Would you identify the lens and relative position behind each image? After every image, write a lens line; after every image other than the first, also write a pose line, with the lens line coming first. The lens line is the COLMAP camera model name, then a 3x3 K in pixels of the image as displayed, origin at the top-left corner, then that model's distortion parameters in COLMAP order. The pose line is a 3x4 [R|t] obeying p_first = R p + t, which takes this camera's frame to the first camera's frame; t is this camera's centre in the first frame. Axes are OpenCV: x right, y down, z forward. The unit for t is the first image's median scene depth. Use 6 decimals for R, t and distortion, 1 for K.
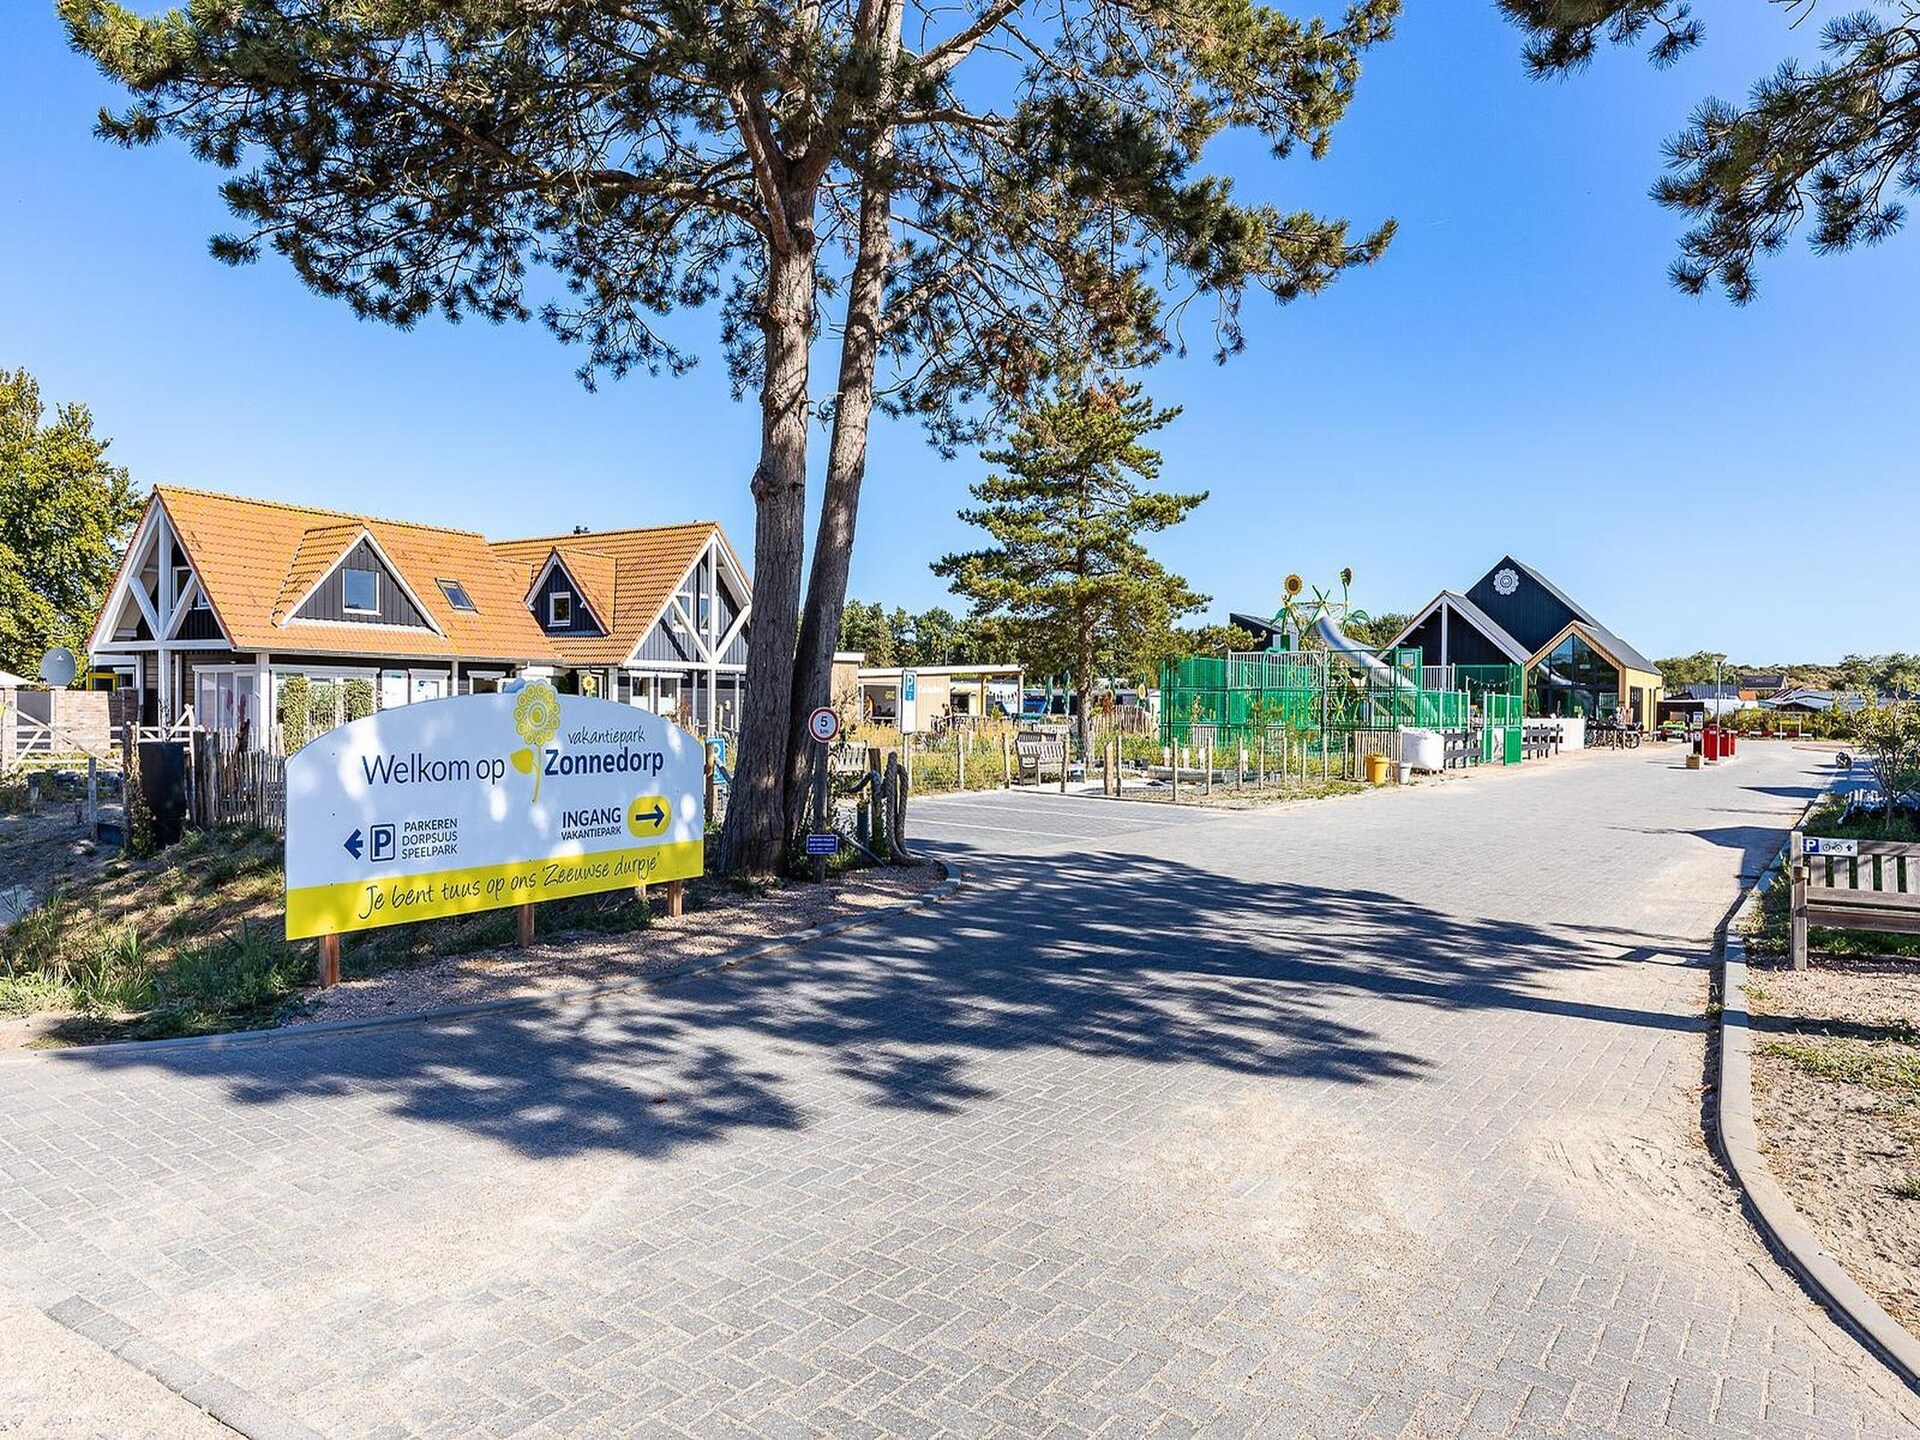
lens RADIAL K [[1108.1, 0, 960.0], [0, 1108.1, 720.0], [0, 0, 1]] dist [0.000195, 0.000020]
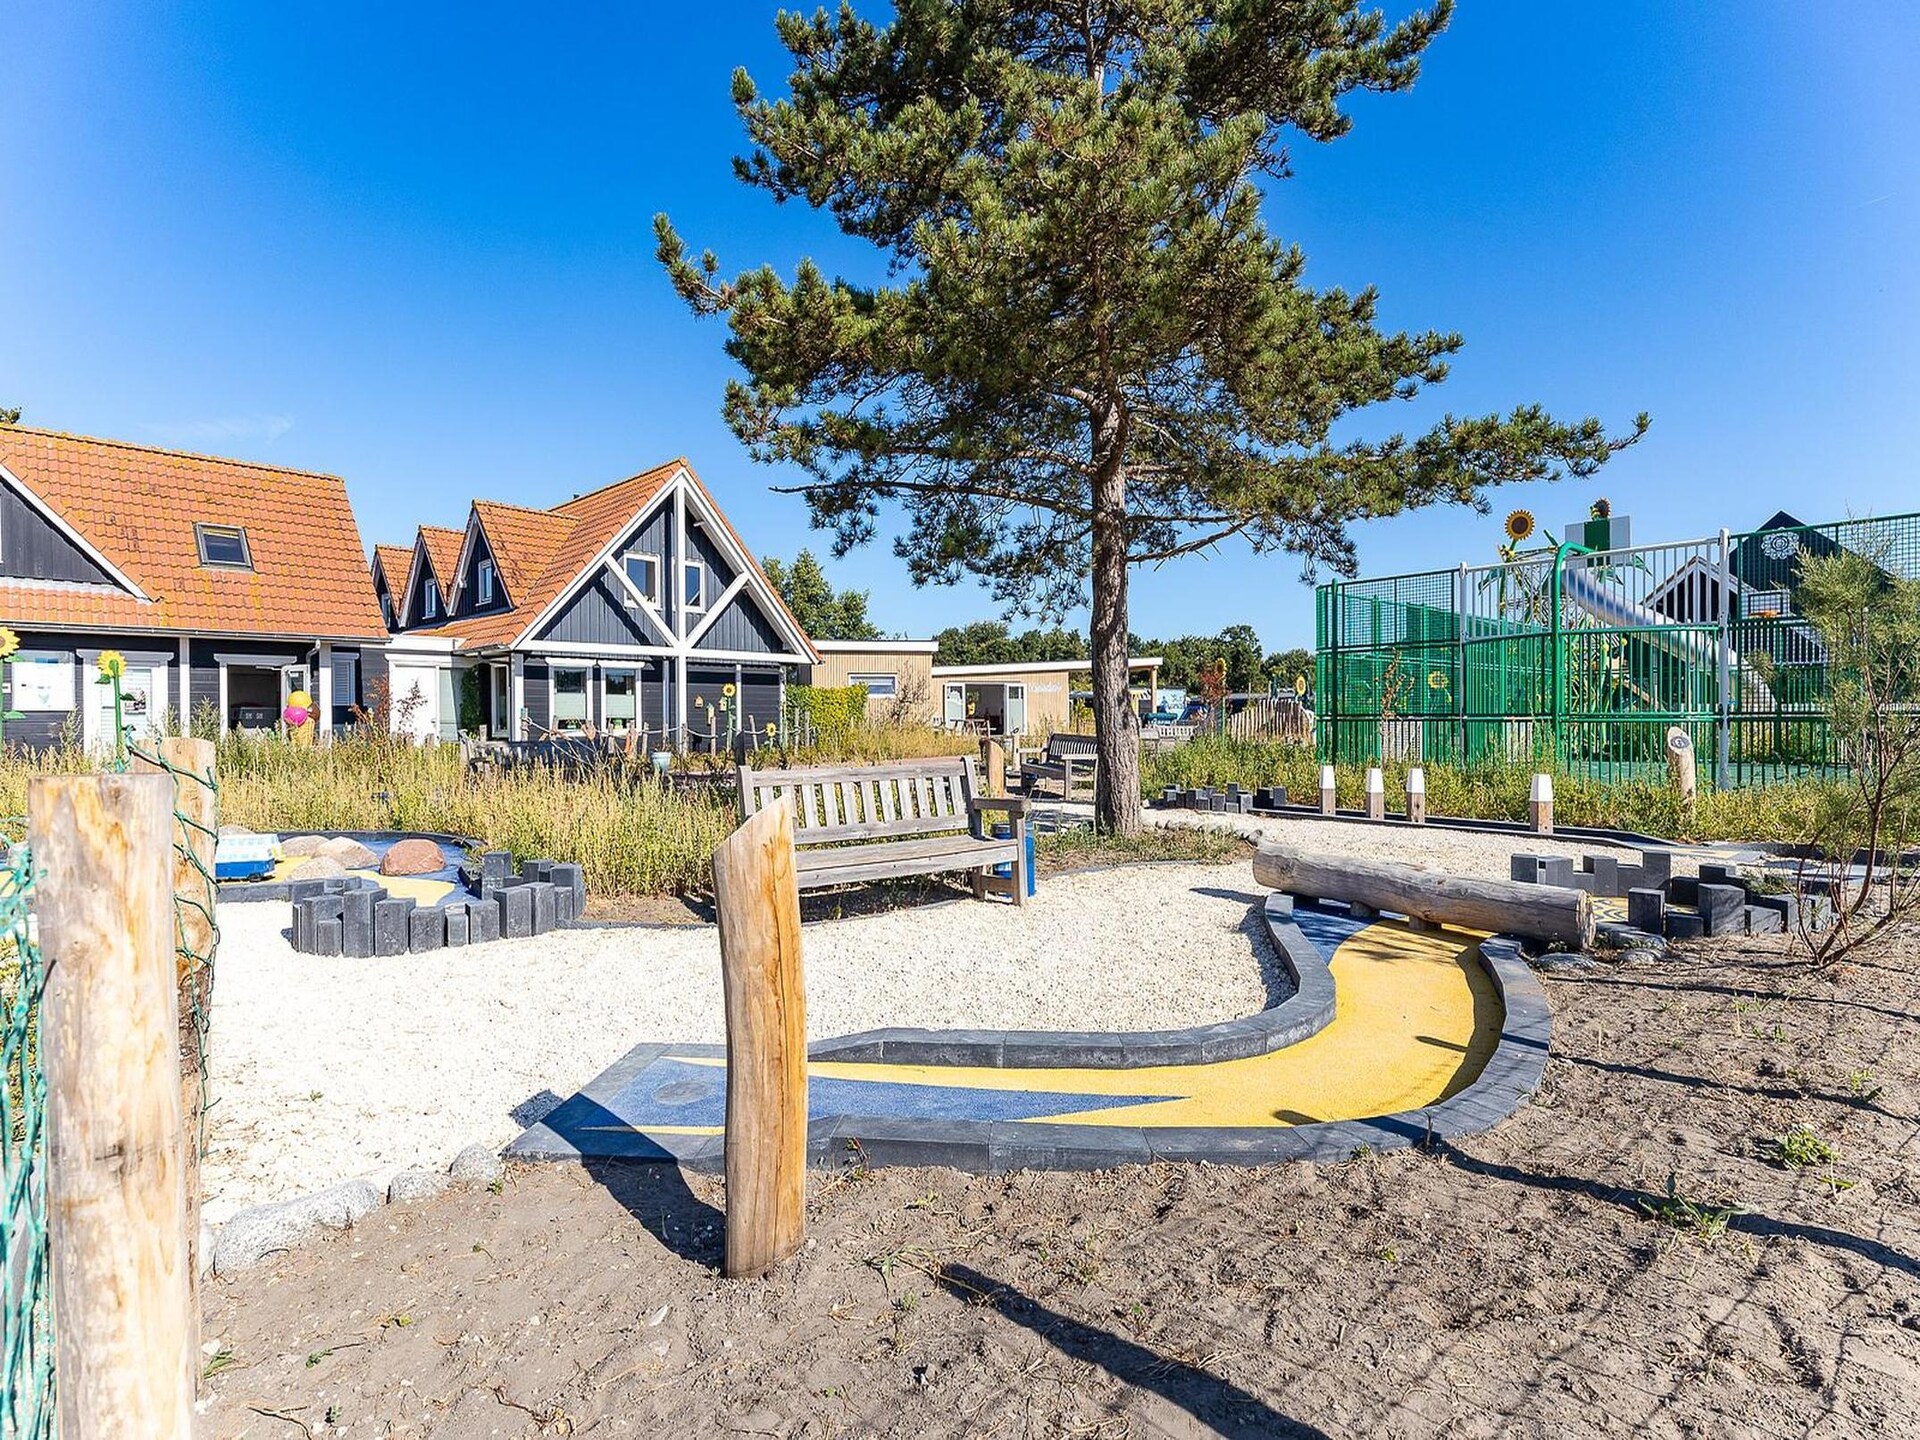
lens RADIAL K [[896.2, 0, 960.0], [0, 896.2, 720.0], [0, 0, 1]] dist [0.000981, 0.000064]
pose [[0.977277, -0.015254, -0.211416, 0.092764], [0.013308, 0.999855, -0.010627, 0.006309], [0.211547, 0.007572, 0.977338, 0.485025]]
